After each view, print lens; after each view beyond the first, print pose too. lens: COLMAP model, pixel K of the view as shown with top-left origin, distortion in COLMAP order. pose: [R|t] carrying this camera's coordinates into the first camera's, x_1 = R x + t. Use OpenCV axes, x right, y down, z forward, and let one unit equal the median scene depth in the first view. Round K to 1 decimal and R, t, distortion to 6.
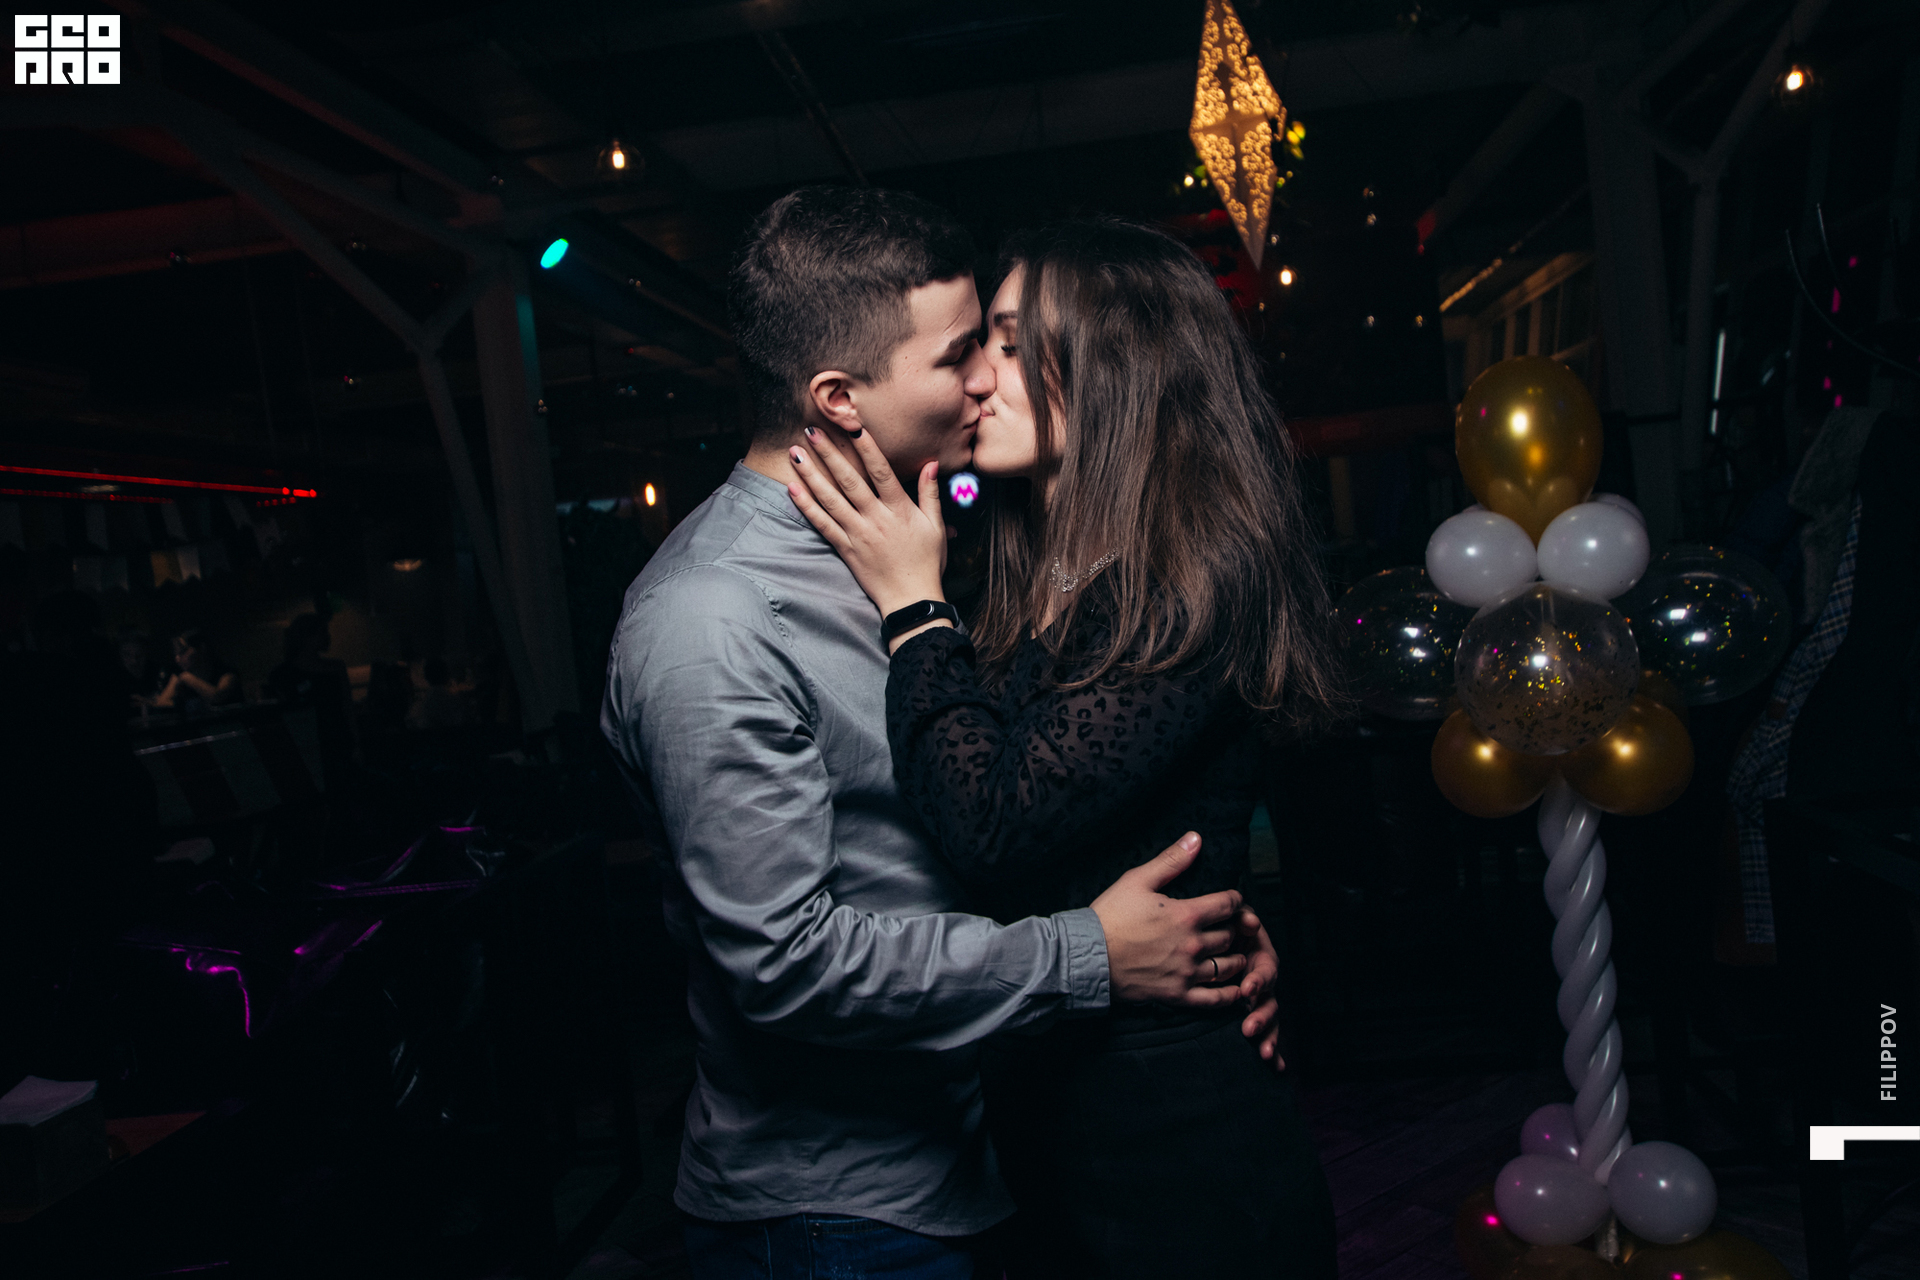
lens RADIAL K [[1605.4, 0, 966.8], [0, 1605.4, 644.5], [0, 0, 1]] dist [-0.003967, -0.001825]
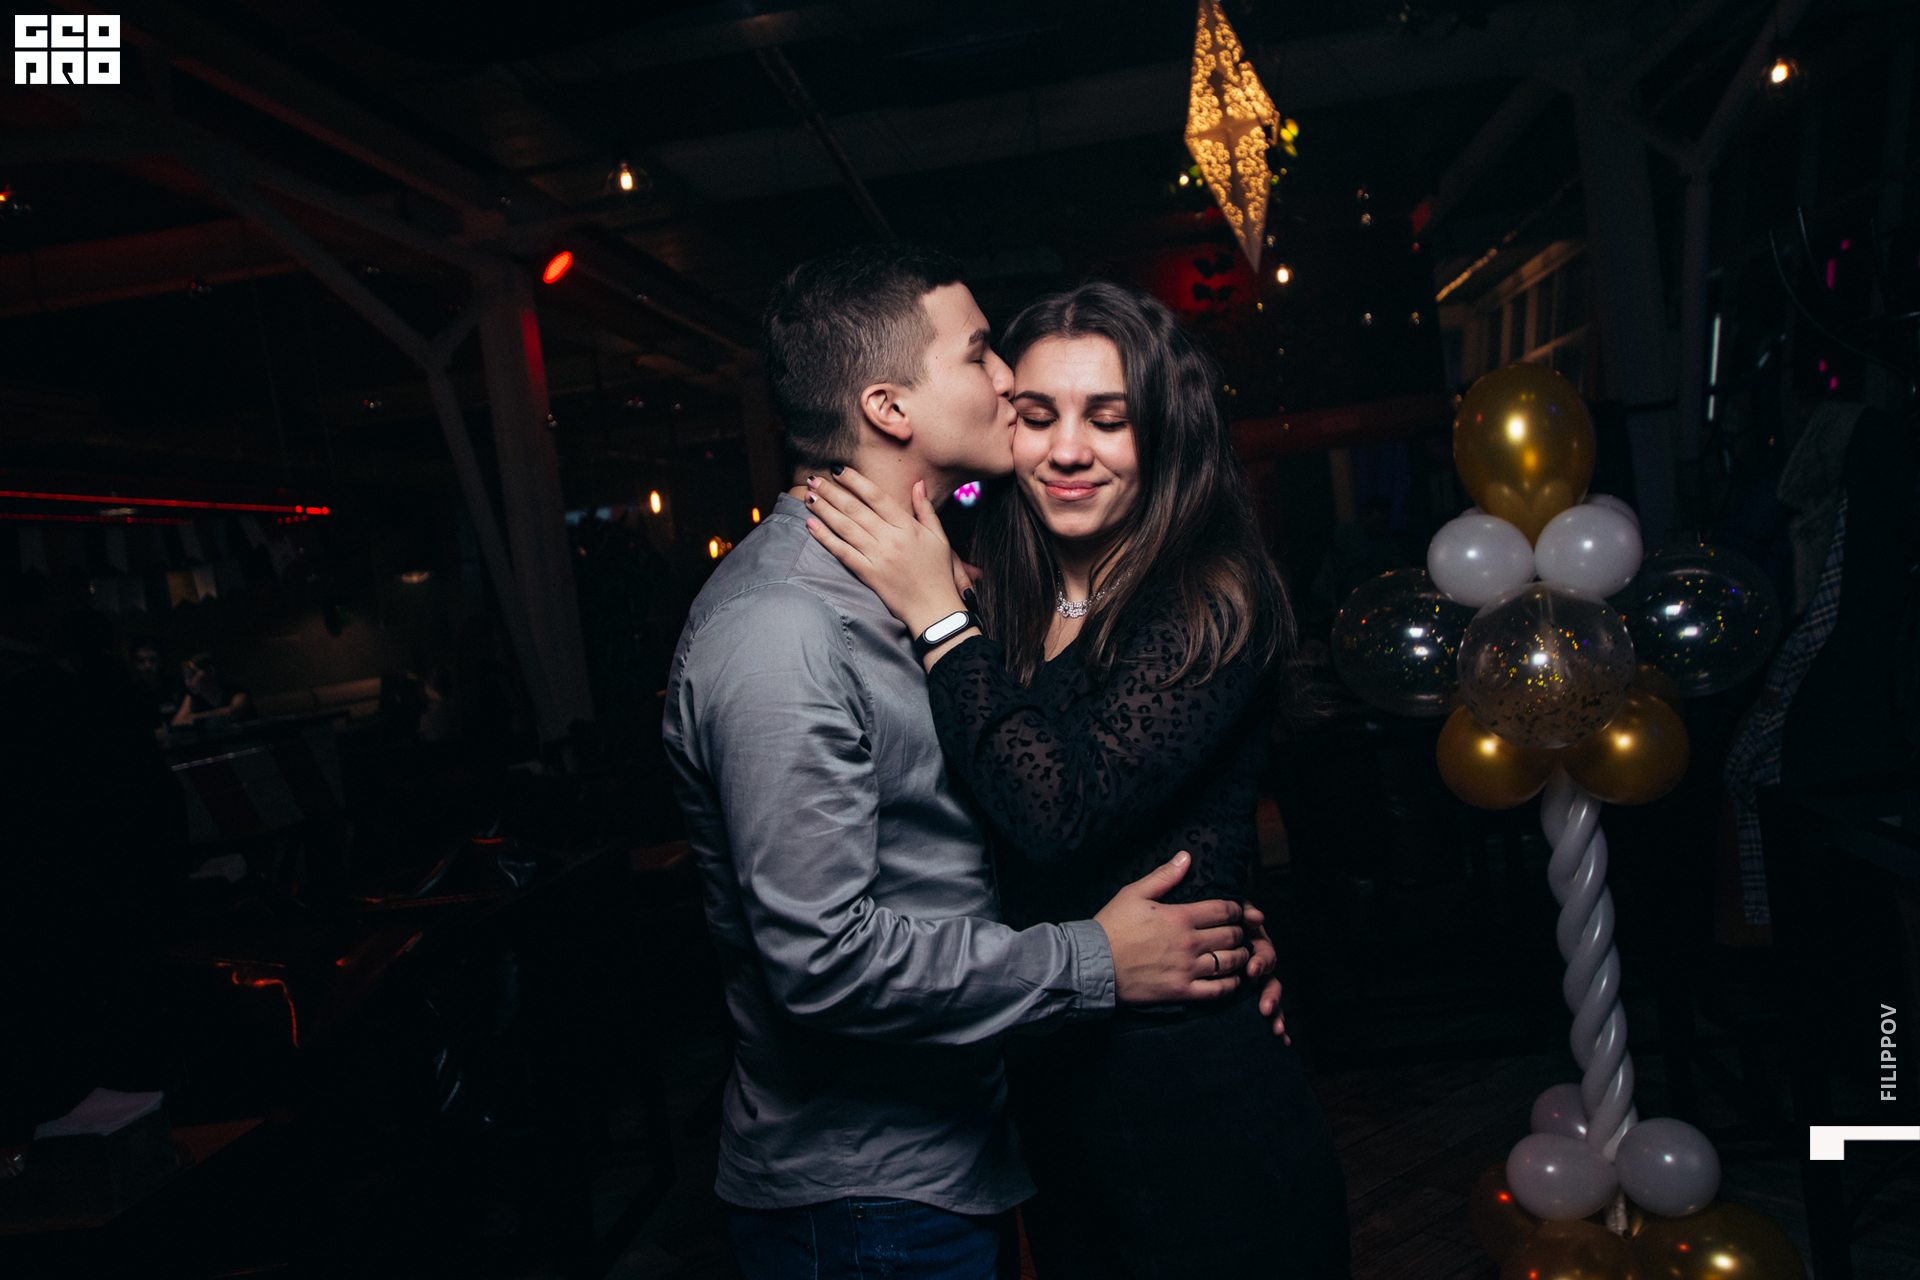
lens RADIAL K [[1607.5, 0, 960.0], [0, 1607.5, 640.0], [0, 0, 1]] dist [-0.007654, -0.007889]
pose [[0.999719, -0.022880, -0.006128, -0.005220], [0.022873, 0.999738, -0.001258, -0.004210], [0.006155, 0.001118, 0.999980, -0.020128]]
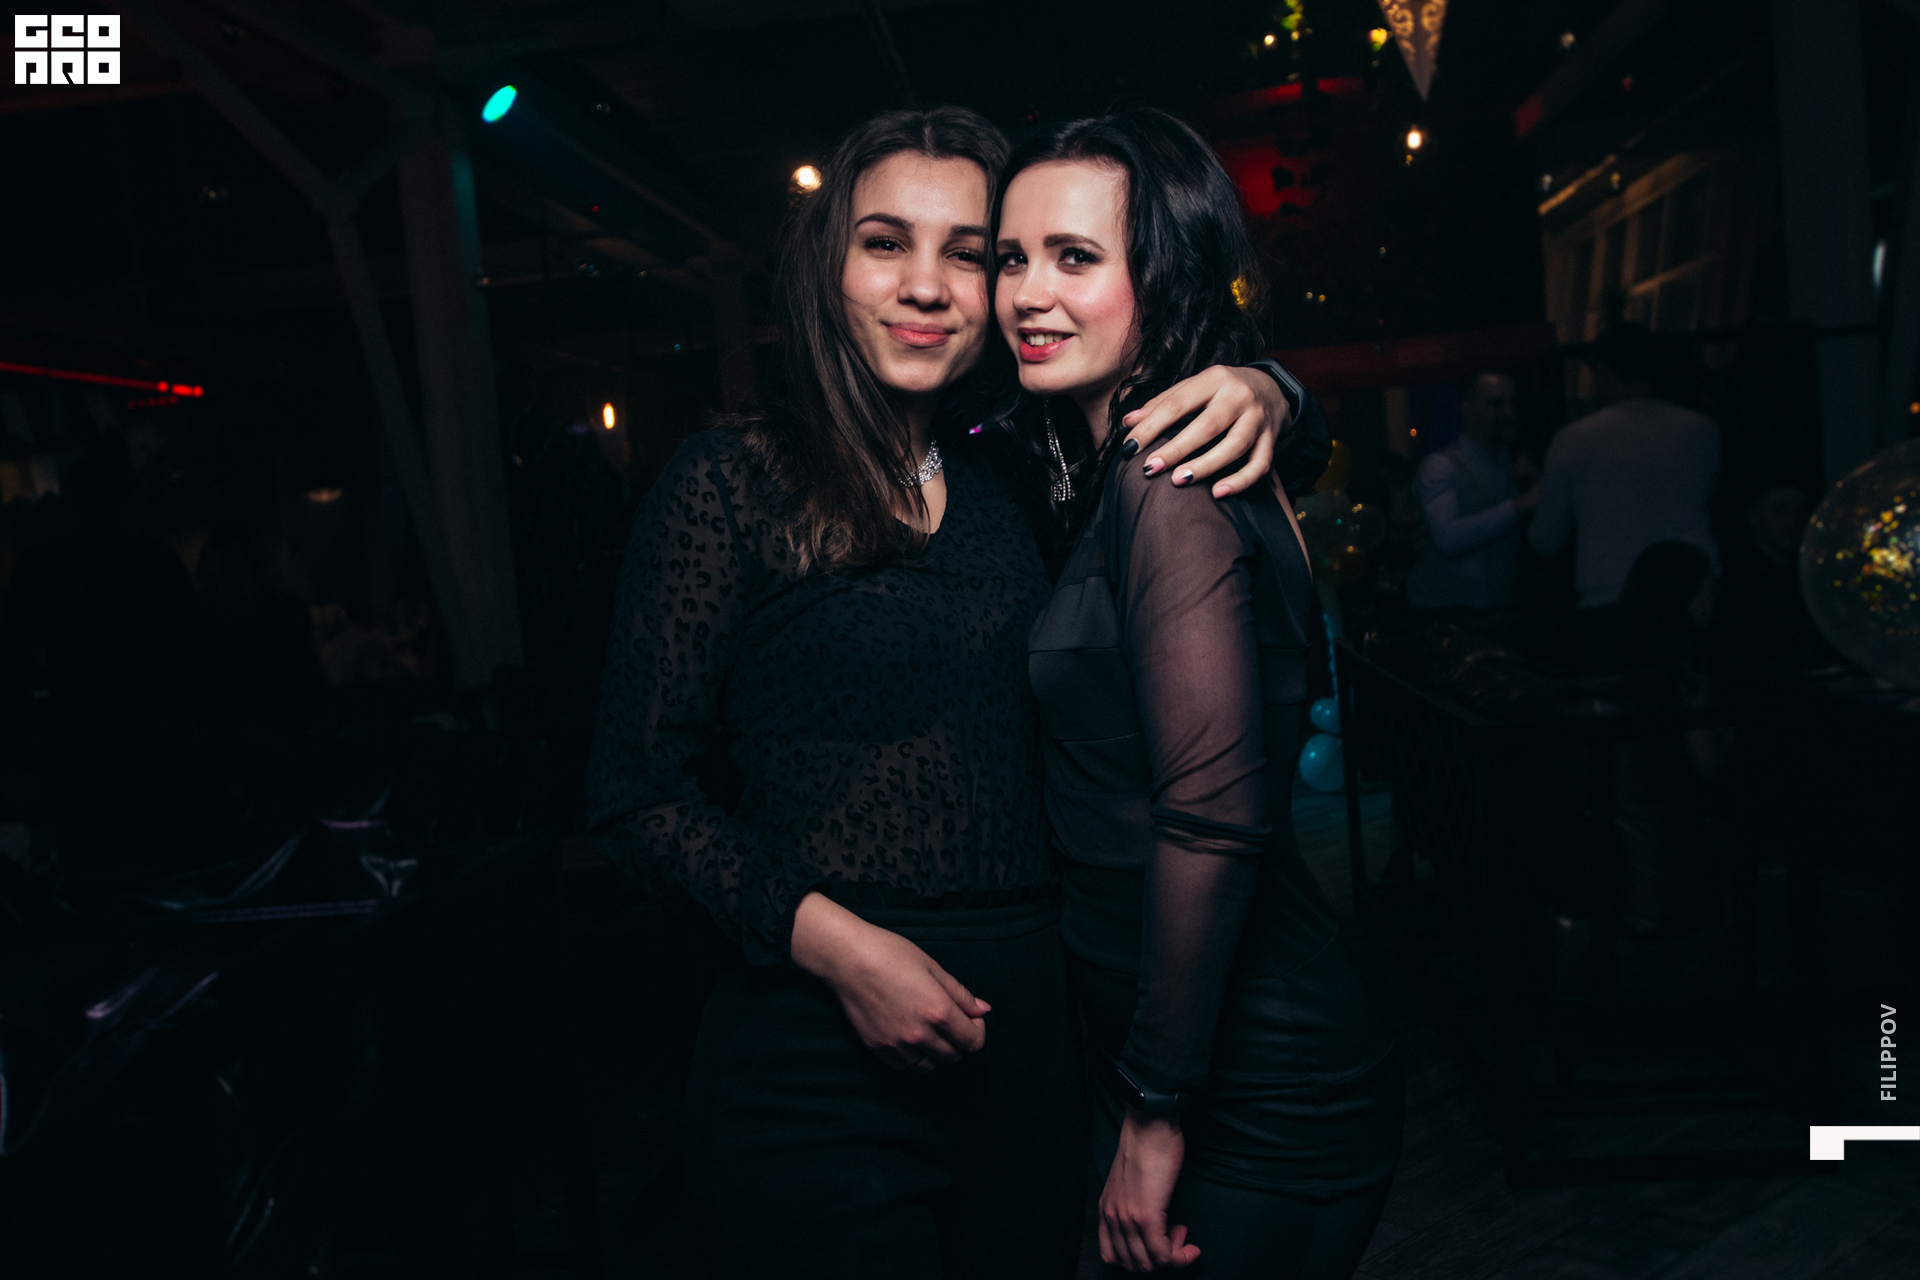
lens RADIAL K [[1748.0, 0, 964.0], [0, 1748.0, 644.3], [0, 0, 1]] dist [0.011324, 0.005059]
pose [[0.999775, 0.018201, 0.010899, -0.049761], [-0.018439, 0.999585, 0.022146, 0.013102], [-0.010491, -0.022342, 0.999695, 0.195518]]
